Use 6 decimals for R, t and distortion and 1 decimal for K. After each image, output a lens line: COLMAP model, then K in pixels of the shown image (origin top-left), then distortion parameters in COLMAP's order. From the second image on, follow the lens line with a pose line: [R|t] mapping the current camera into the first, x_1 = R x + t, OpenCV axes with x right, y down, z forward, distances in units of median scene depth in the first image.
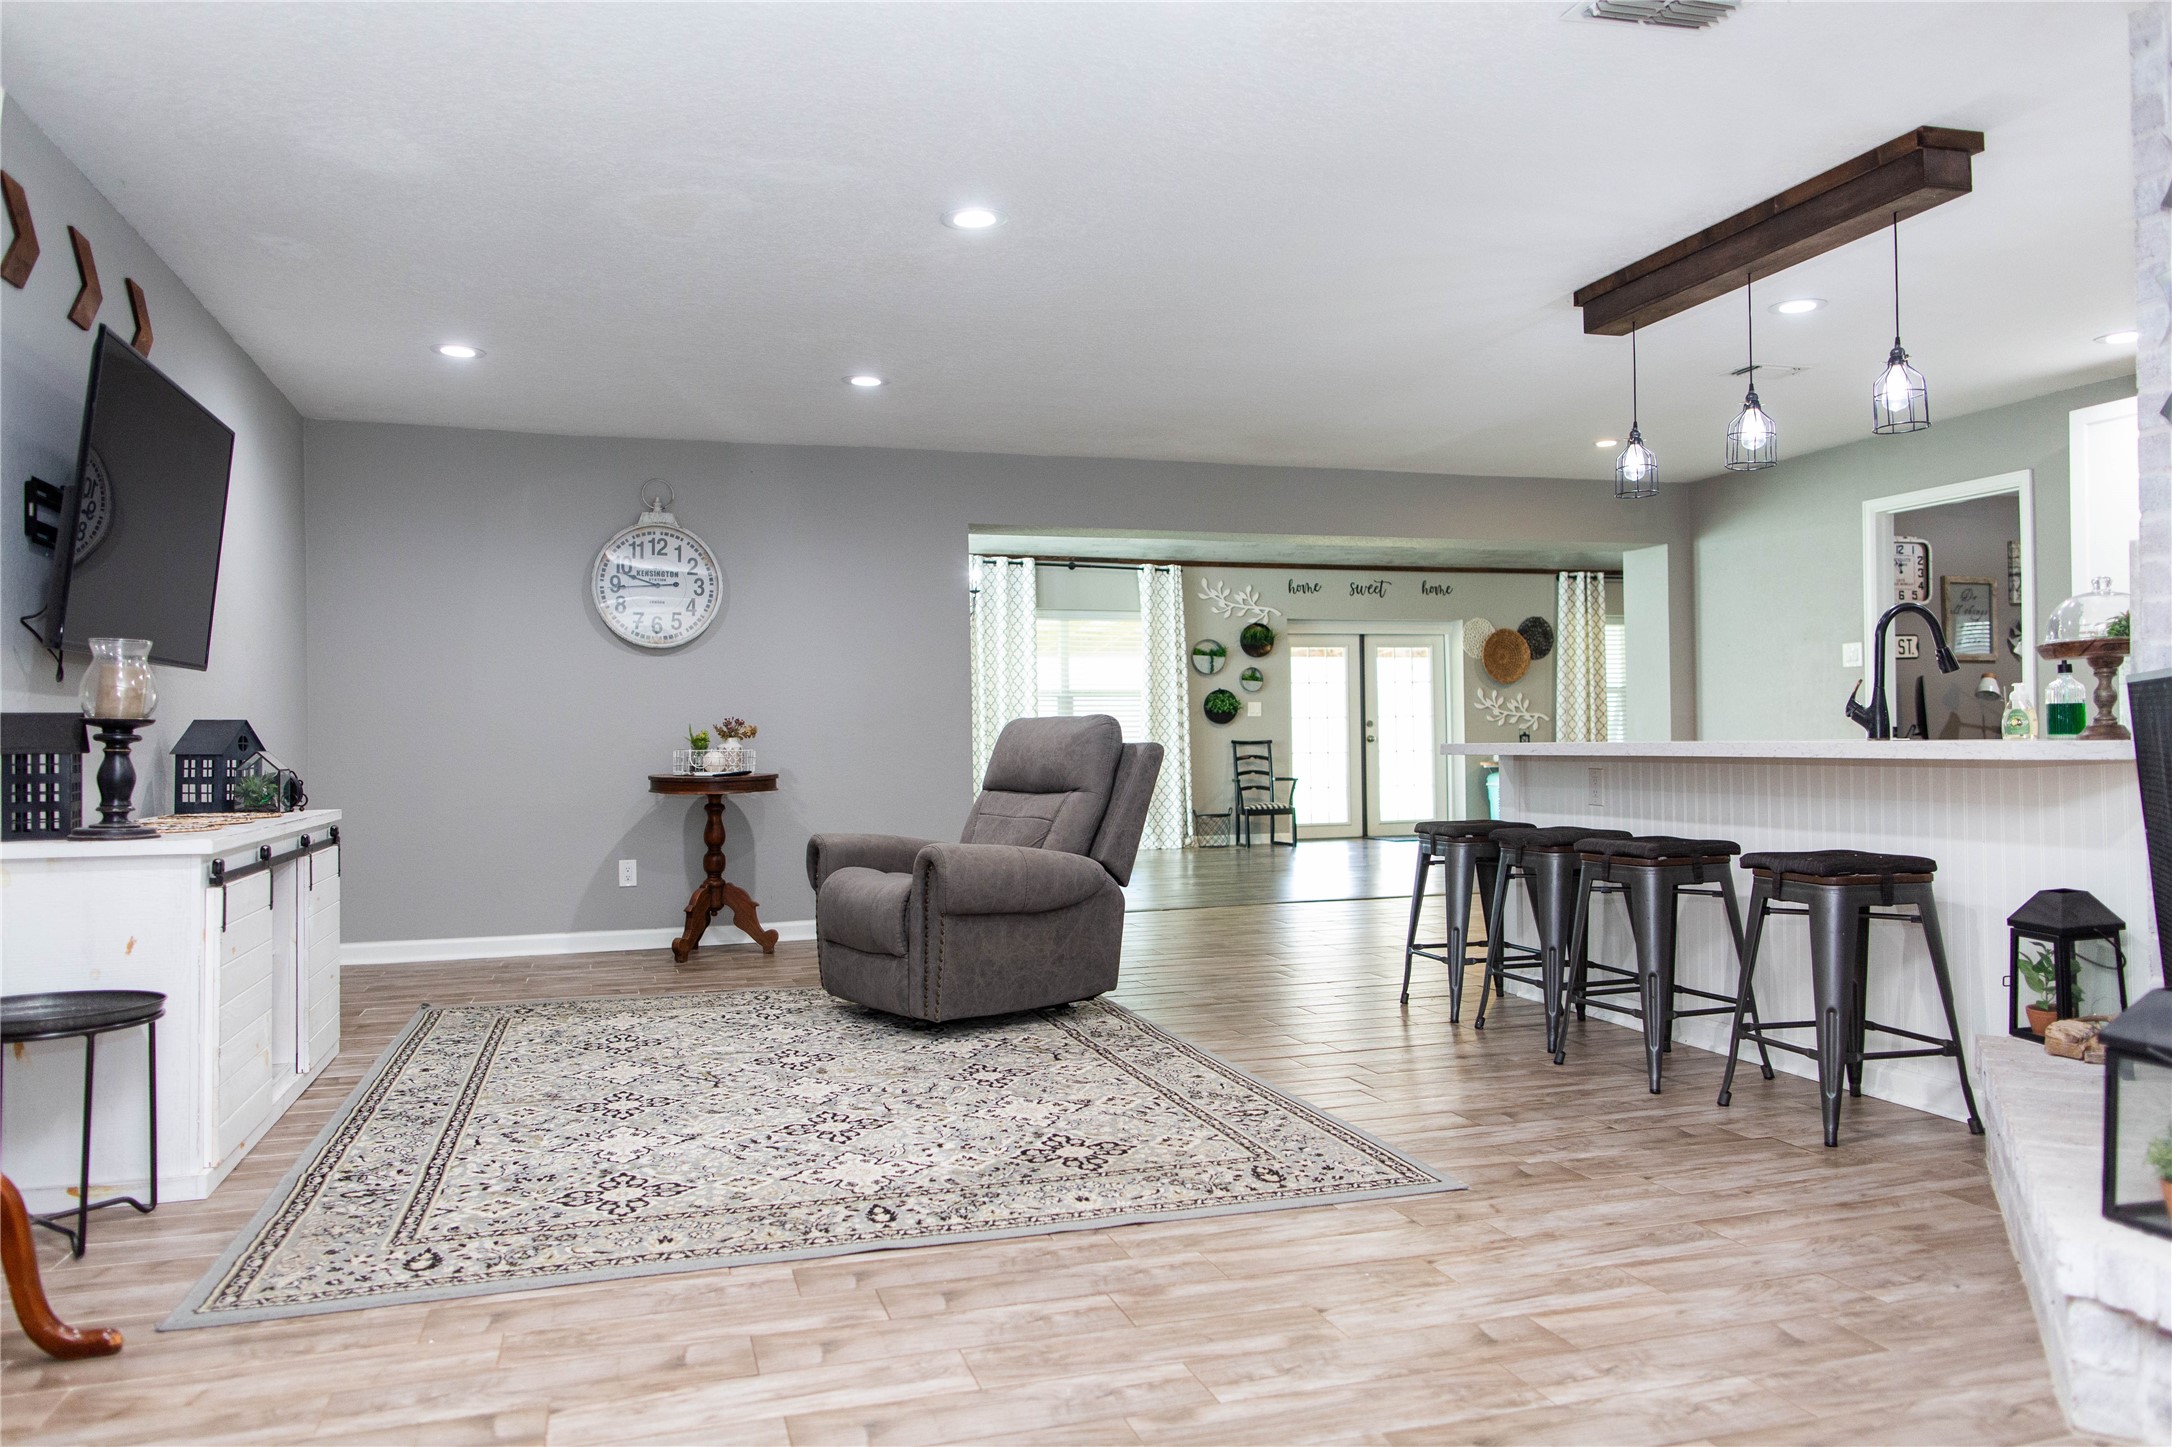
lens RADIAL K [[1487.1, 0, 1066.3], [0, 1487.1, 717.9], [0, 0, 1]] dist [0.008547, -0.004399]
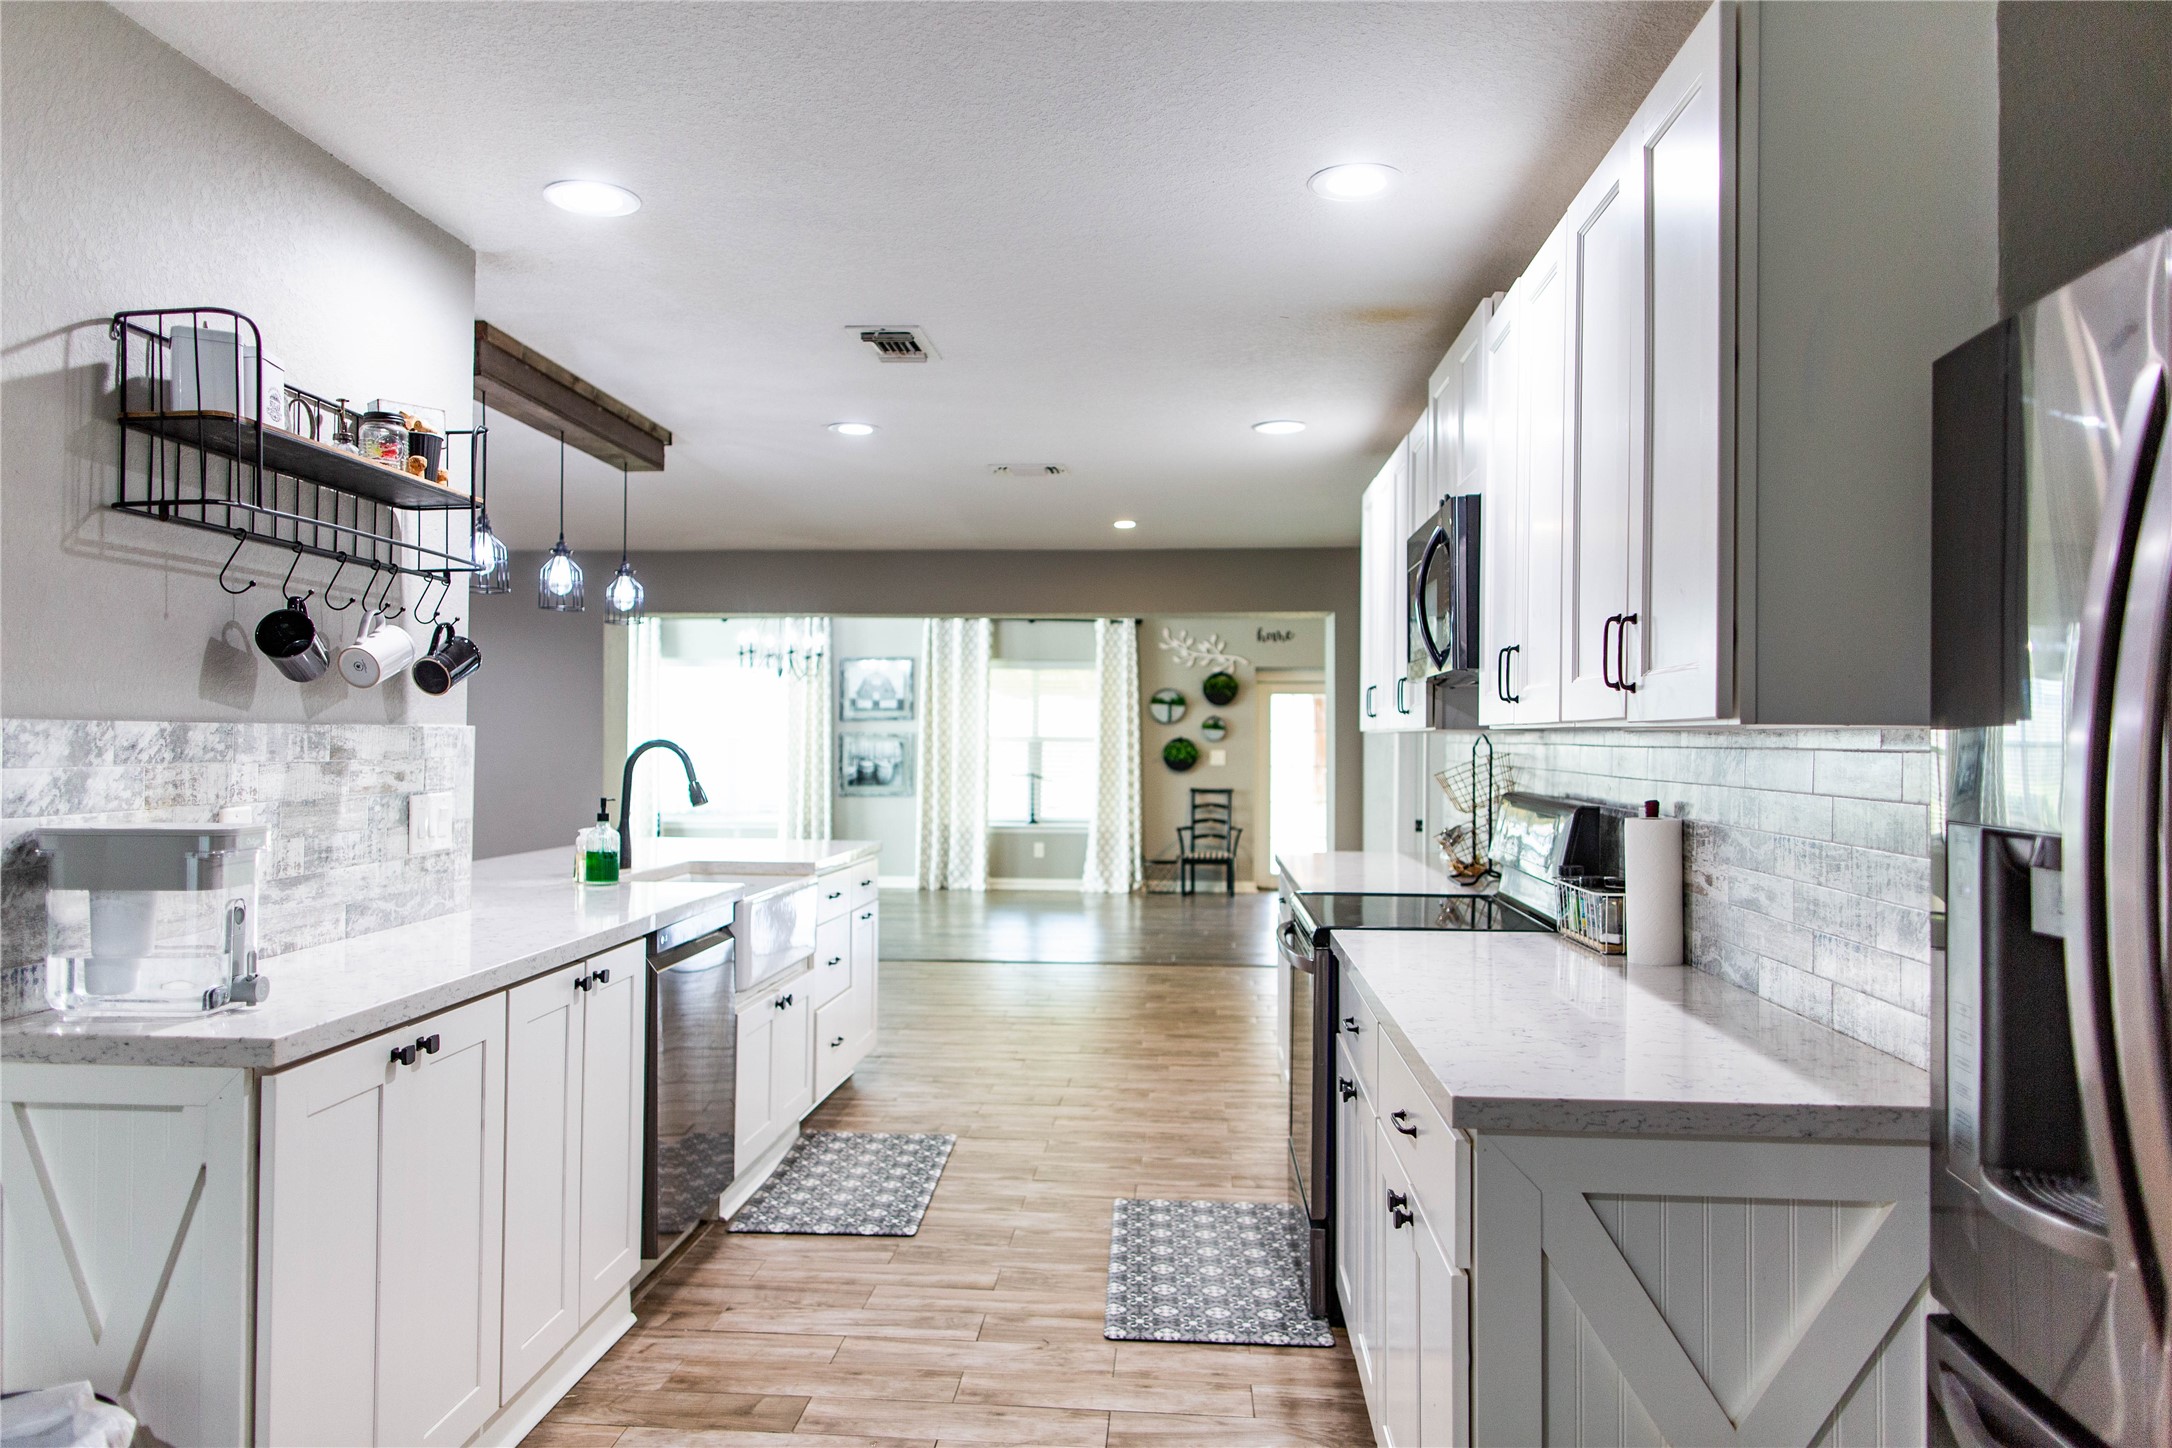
lens RADIAL K [[1487.1, 0, 1037.6], [0, 1487.1, 748.0], [0, 0, 1]] dist [0.008547, -0.004399]
pose [[0.925053, 0.014210, -0.379572, 0.397194], [-0.013650, 0.999898, 0.004168, -0.015165], [0.379592, 0.001325, 0.925153, 0.025398]]
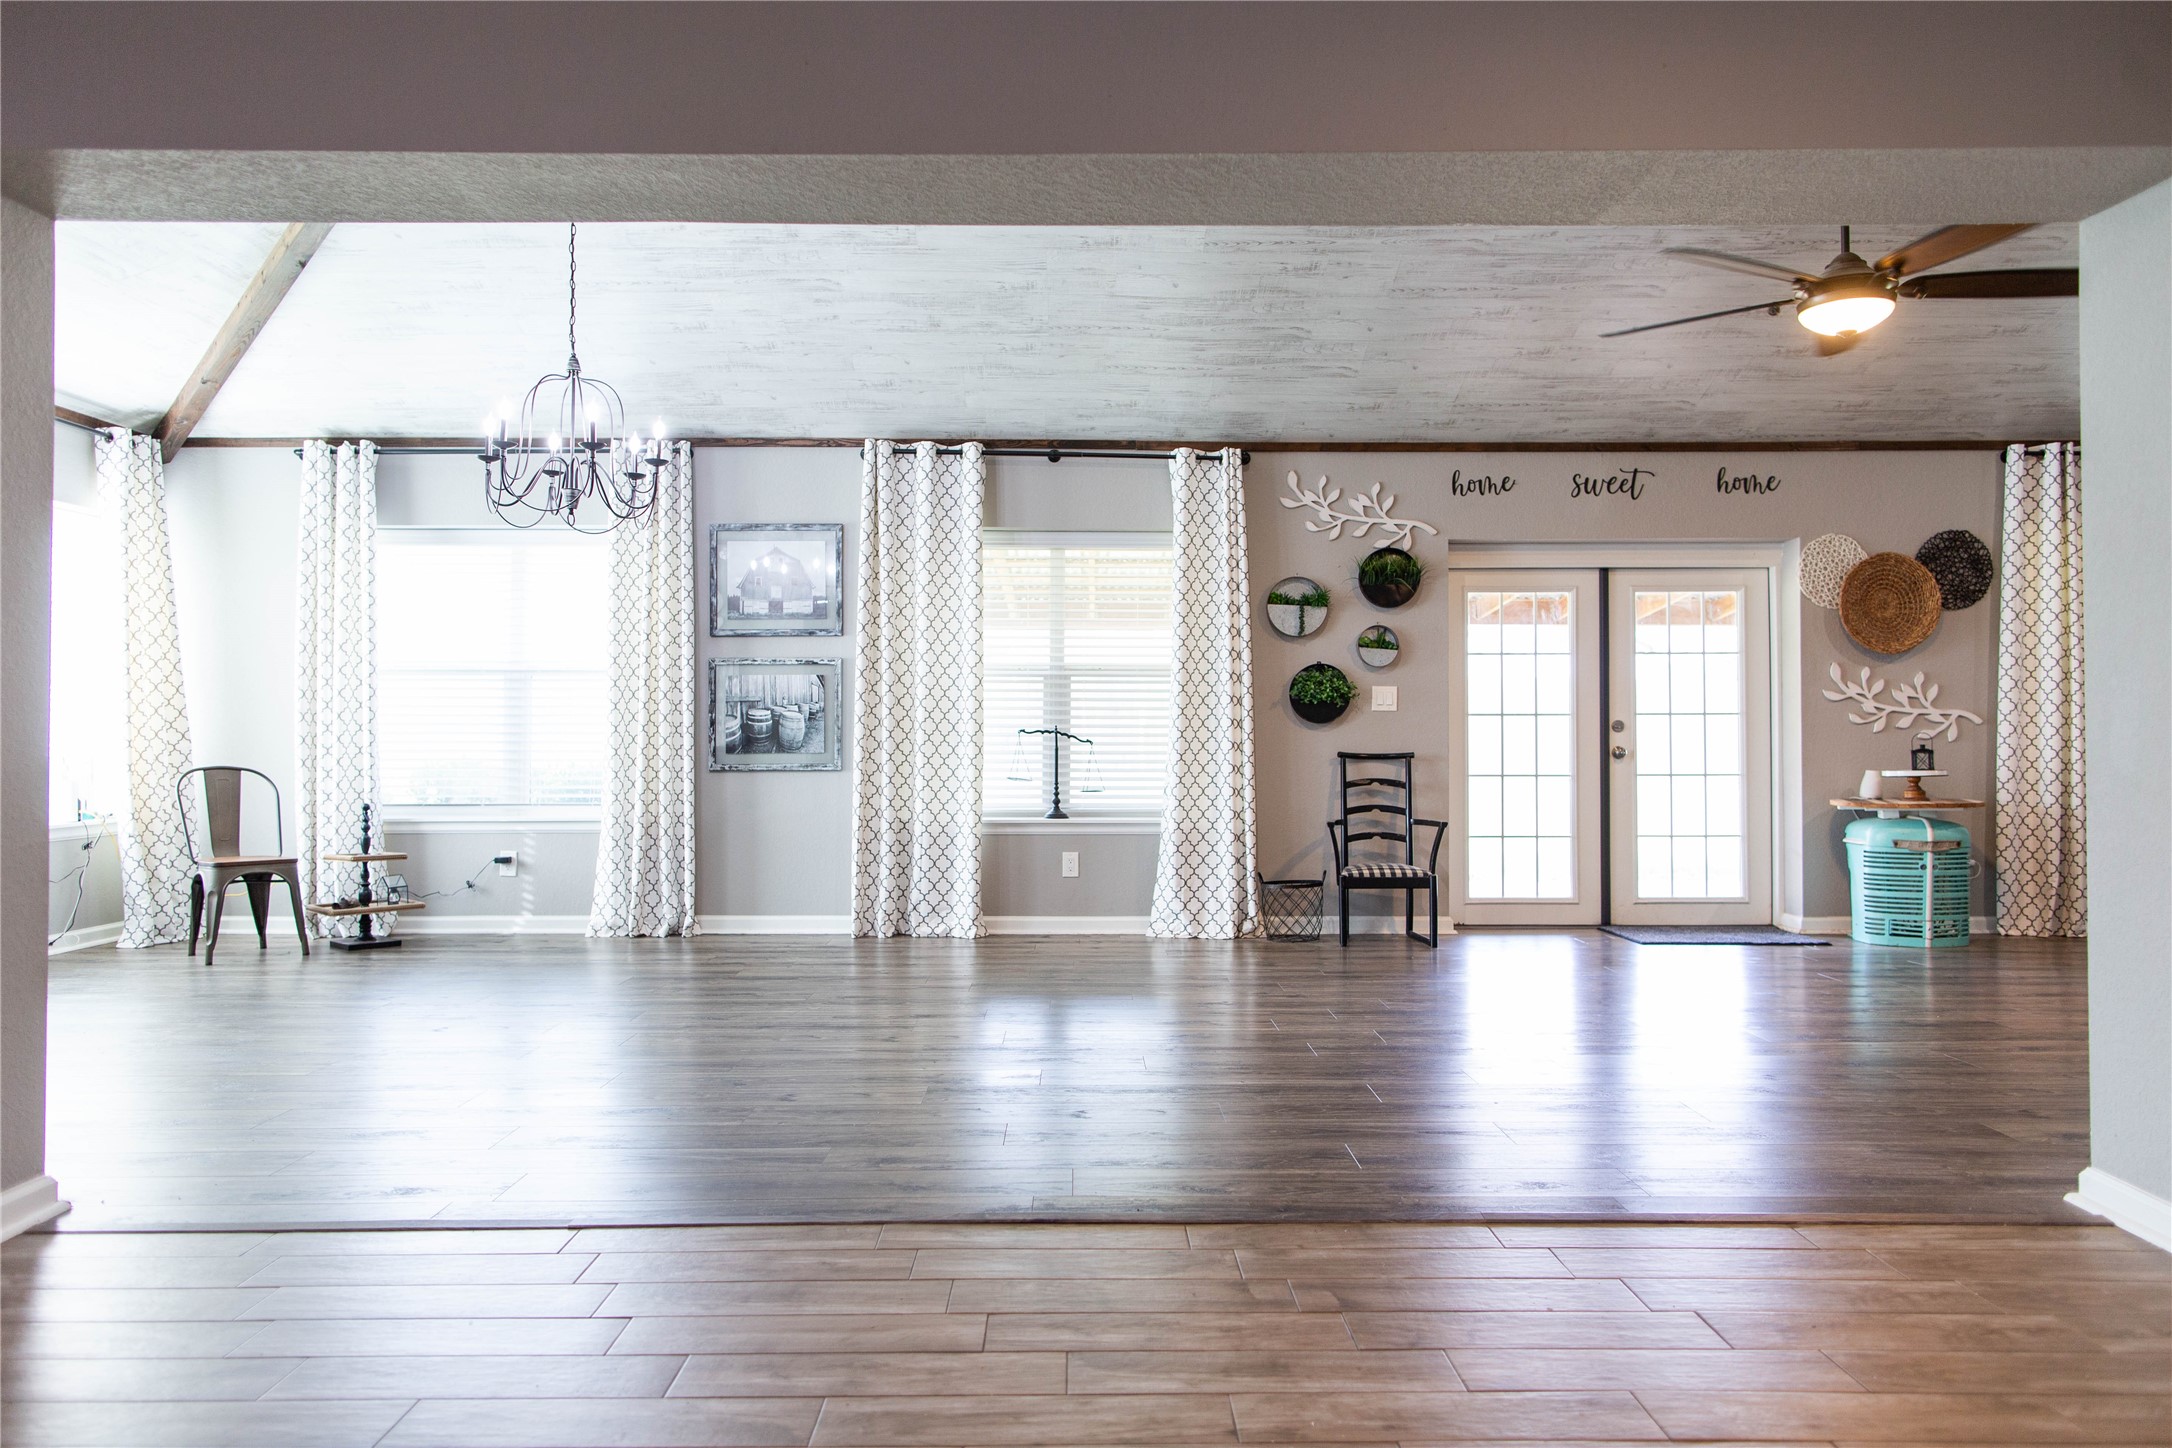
lens RADIAL K [[1487.1, 0, 1088.1], [0, 1487.1, 738.1], [0, 0, 1]] dist [0.008547, -0.004399]
pose [[0.956552, 0.007939, -0.291453, 0.185534], [-0.007953, 0.999968, 0.001137, 0.009619], [0.291453, 0.001230, 0.956584, 0.421555]]
